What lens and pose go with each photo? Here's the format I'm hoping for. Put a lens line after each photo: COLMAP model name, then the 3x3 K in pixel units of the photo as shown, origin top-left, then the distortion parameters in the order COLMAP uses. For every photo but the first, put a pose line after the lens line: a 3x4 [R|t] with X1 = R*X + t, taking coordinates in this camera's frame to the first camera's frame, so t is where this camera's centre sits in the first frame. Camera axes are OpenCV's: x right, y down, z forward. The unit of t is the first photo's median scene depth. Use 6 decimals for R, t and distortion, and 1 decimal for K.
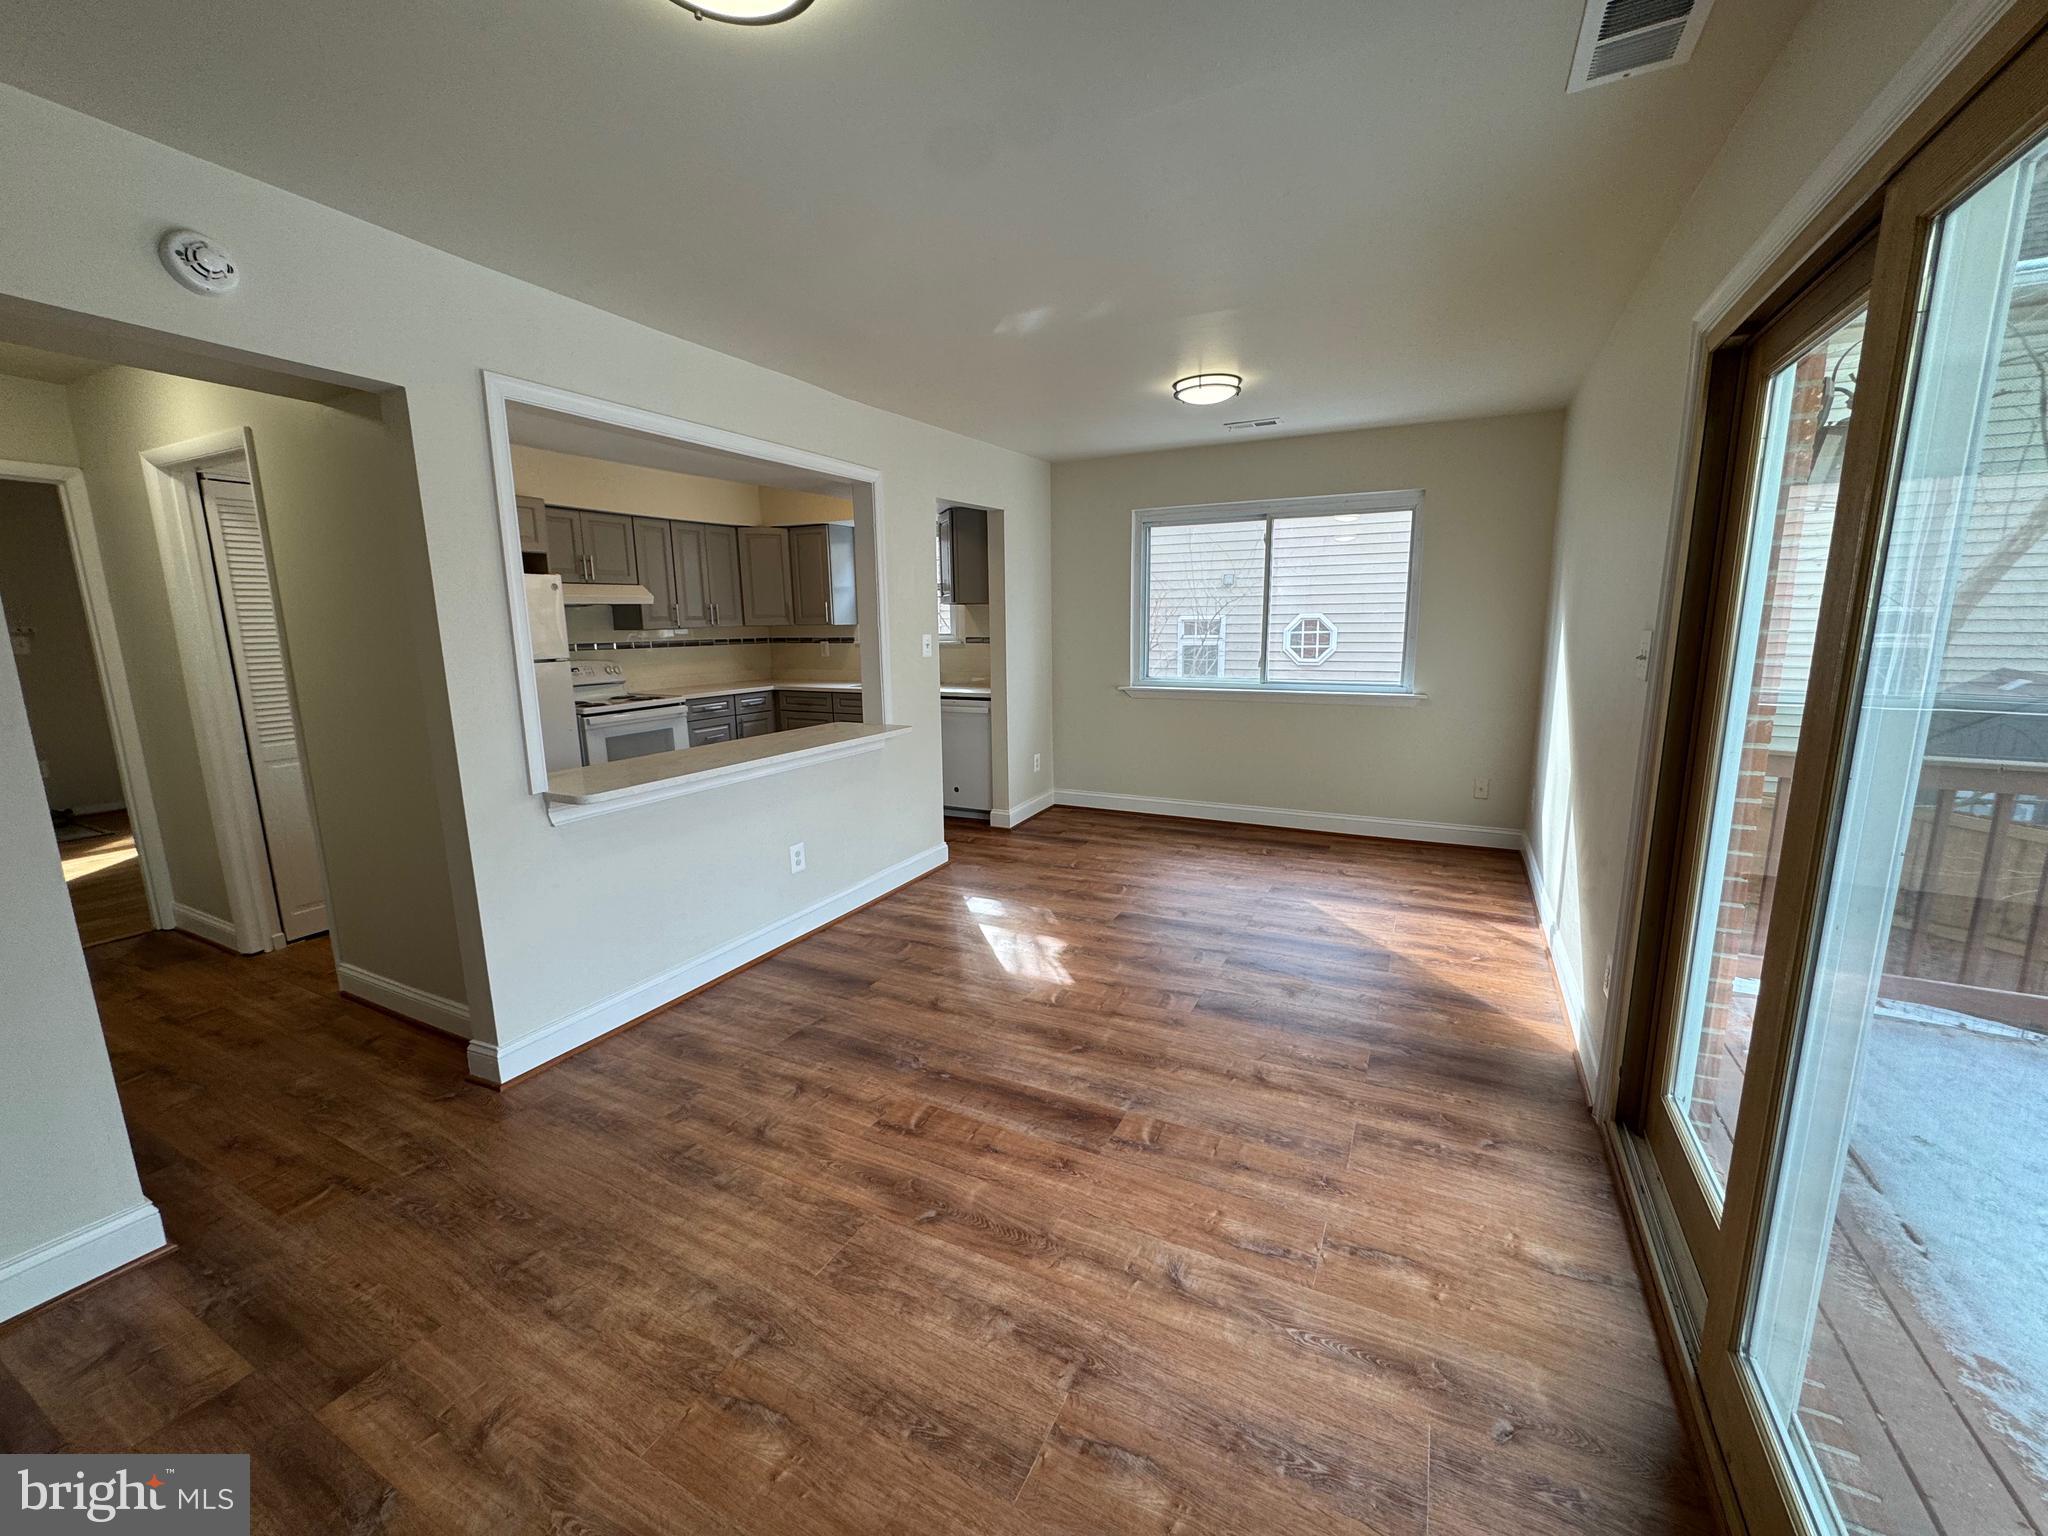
lens RADIAL K [[815.2, 0, 1021.0], [0, 815.2, 766.6], [0, 0, 1]] dist [-0.002591, 0.000210]
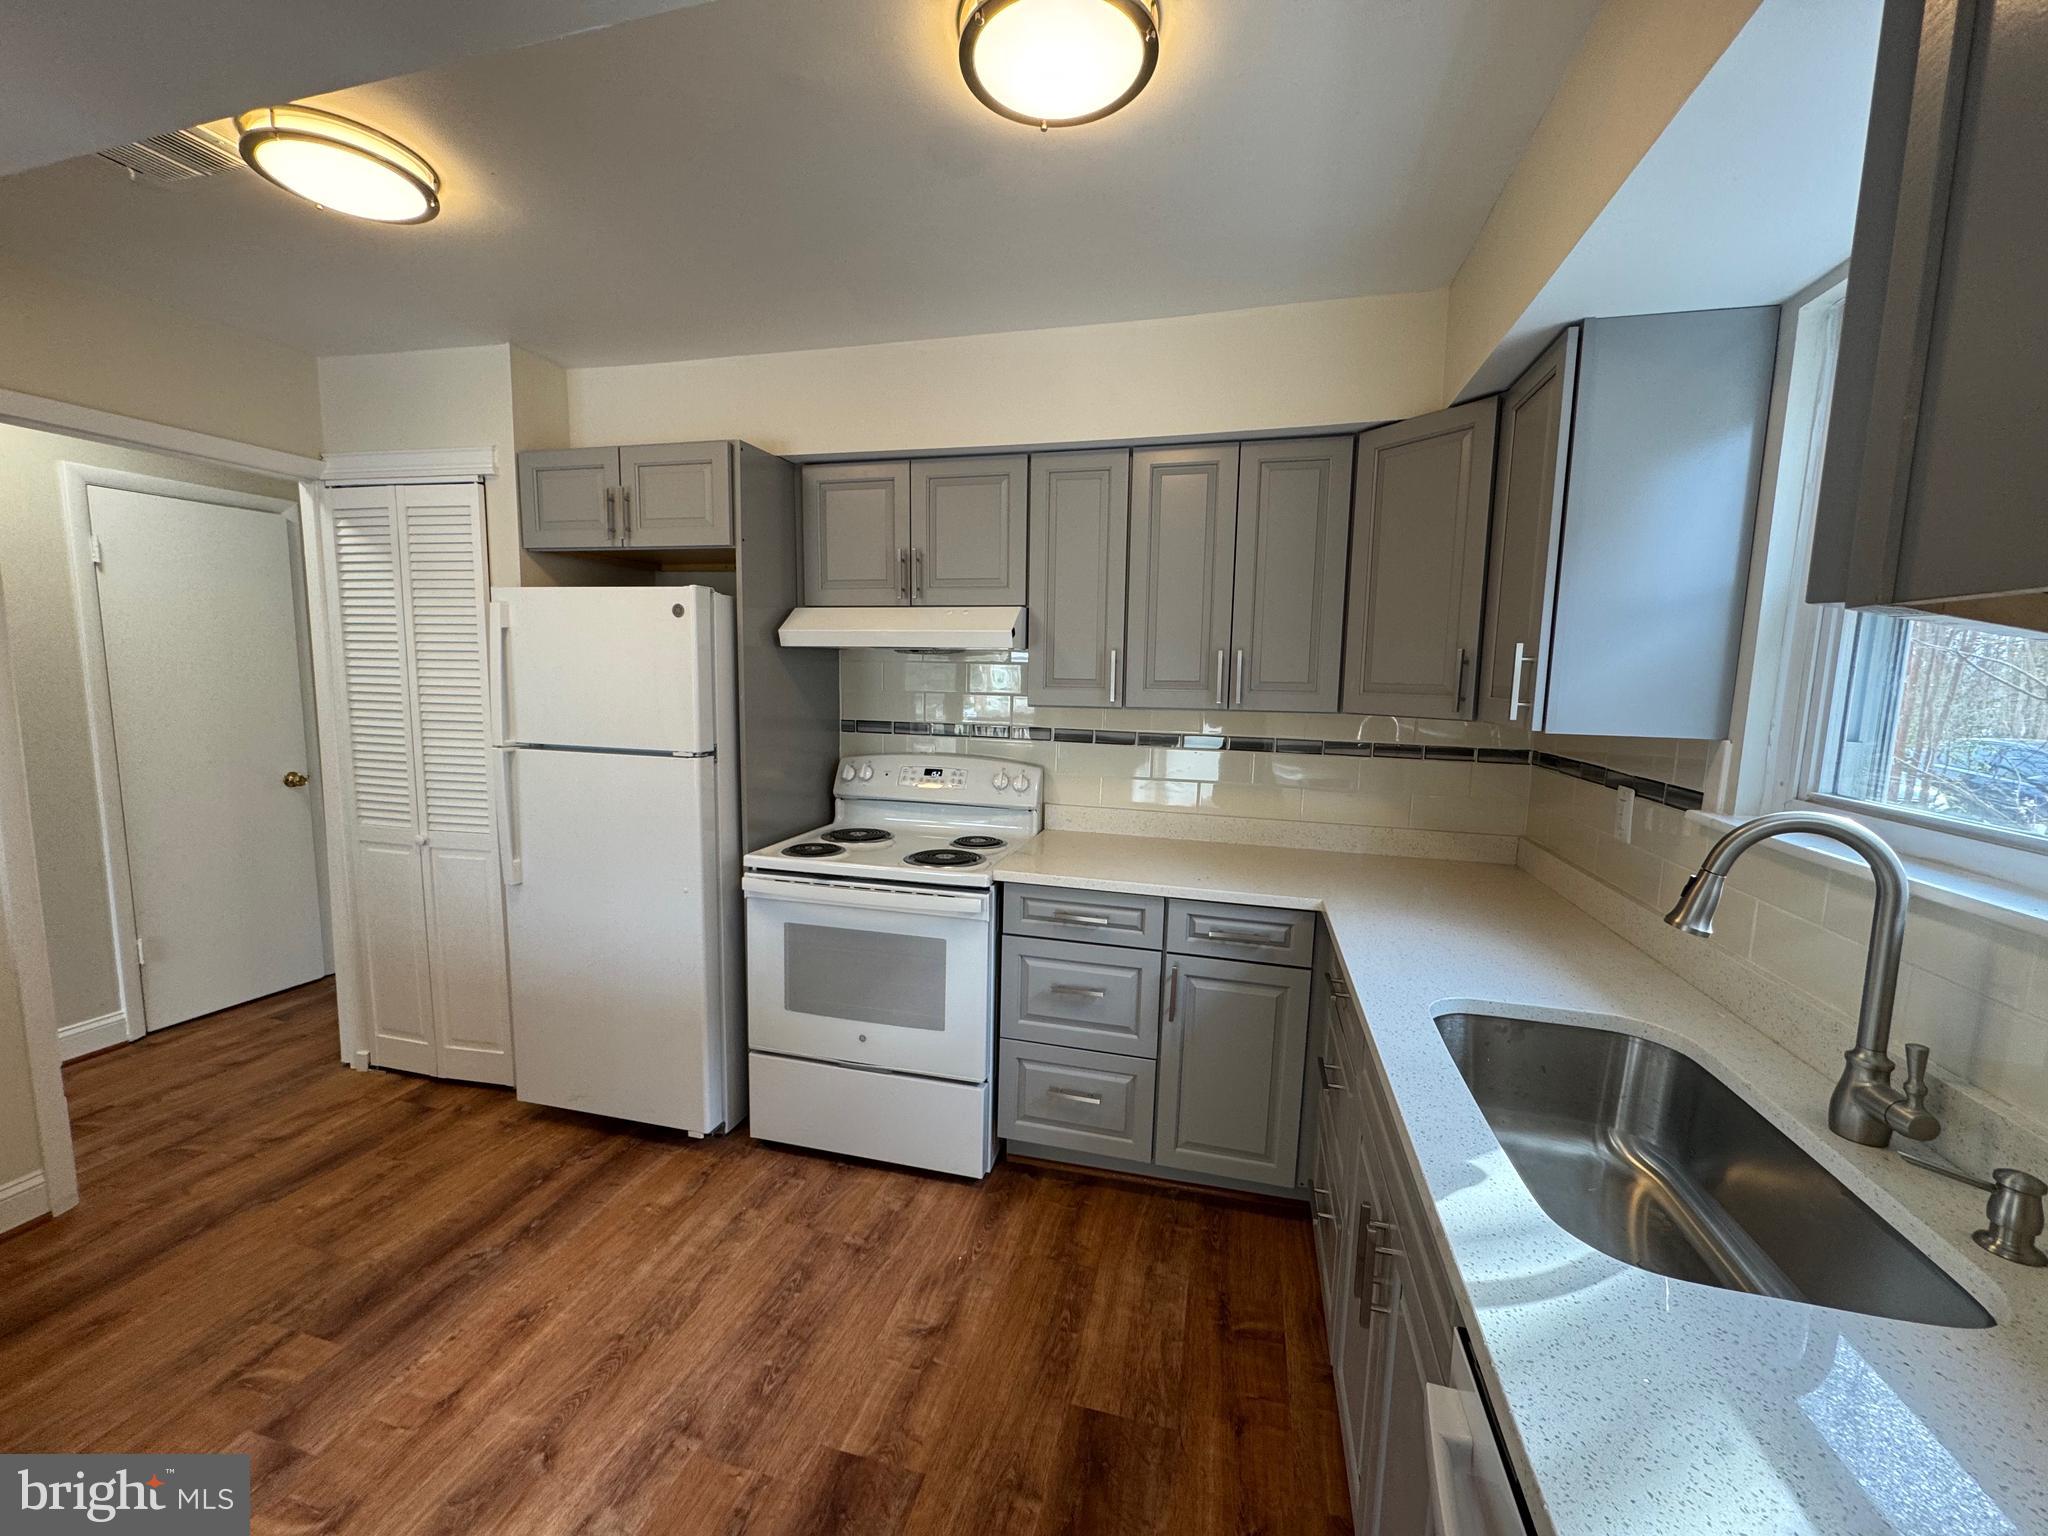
lens RADIAL K [[815.2, 0, 1026.8], [0, 815.2, 771.6], [0, 0, 1]] dist [-0.002591, 0.000210]
pose [[0.215525, 0.143059, -0.965962, -0.049978], [-0.199210, 0.974849, 0.099928, -0.345559], [0.955963, 0.170892, 0.238603, 1.755611]]
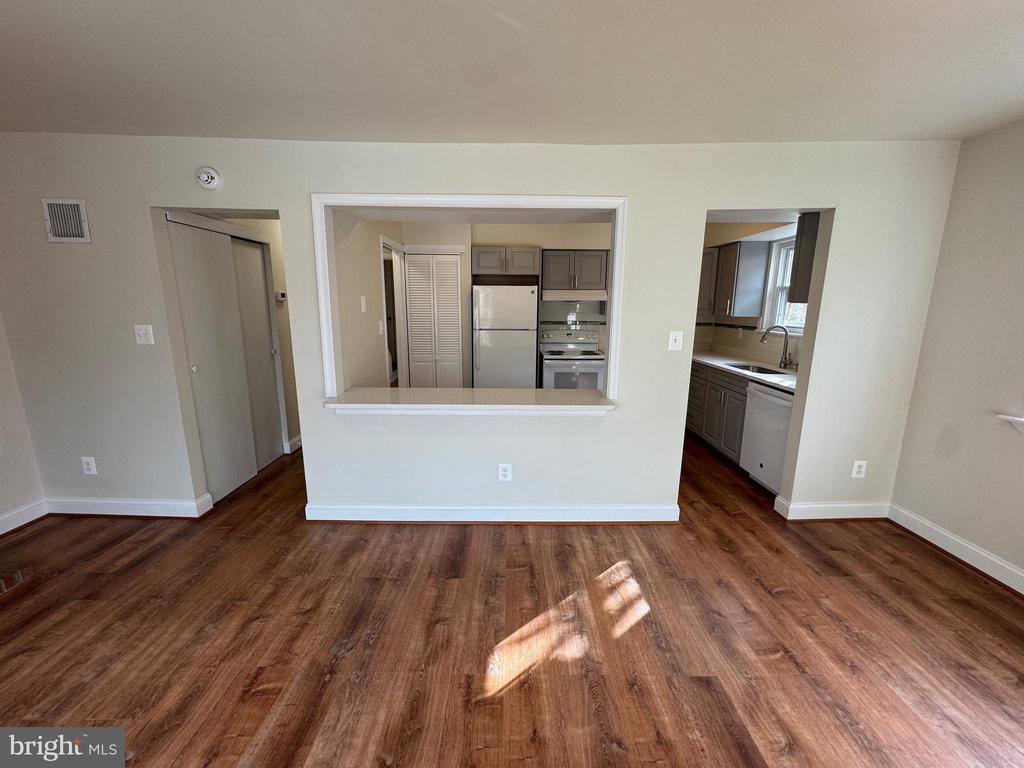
lens RADIAL K [[407.6, 0, 511.6], [0, 407.6, 383.7], [0, 0, 1]] dist [-0.002591, 0.000210]
pose [[0.461005, 0.187904, -0.867275, 0.461697], [-0.172255, 0.977684, 0.120262, -0.183646], [0.870518, 0.093951, 0.483085, 0.807225]]
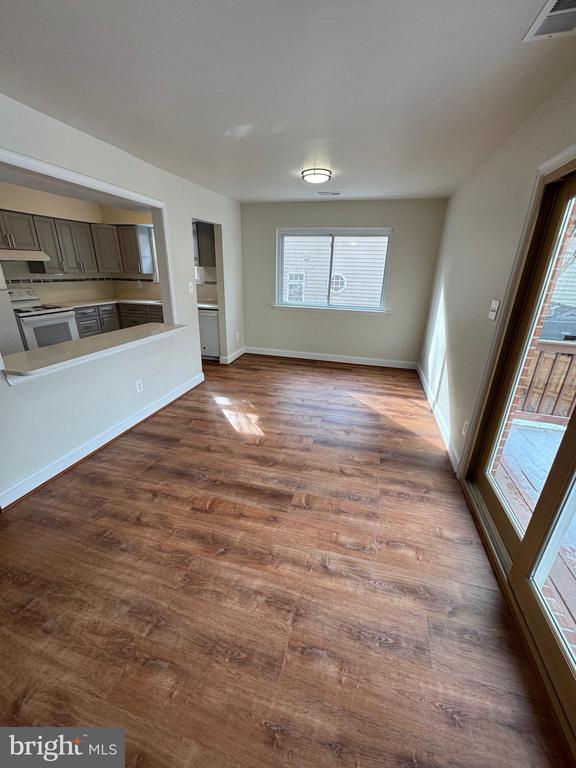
lens RADIAL K [[305.7, 0, 288.0], [0, 305.7, 383.6], [0, 0, 1]] dist [-0.002591, 0.000210]
pose [[0.977034, -0.037244, 0.209805, -0.062627], [-0.001064, 0.983741, 0.179587, -0.061603], [-0.213083, -0.175686, 0.961109, 0.128765]]
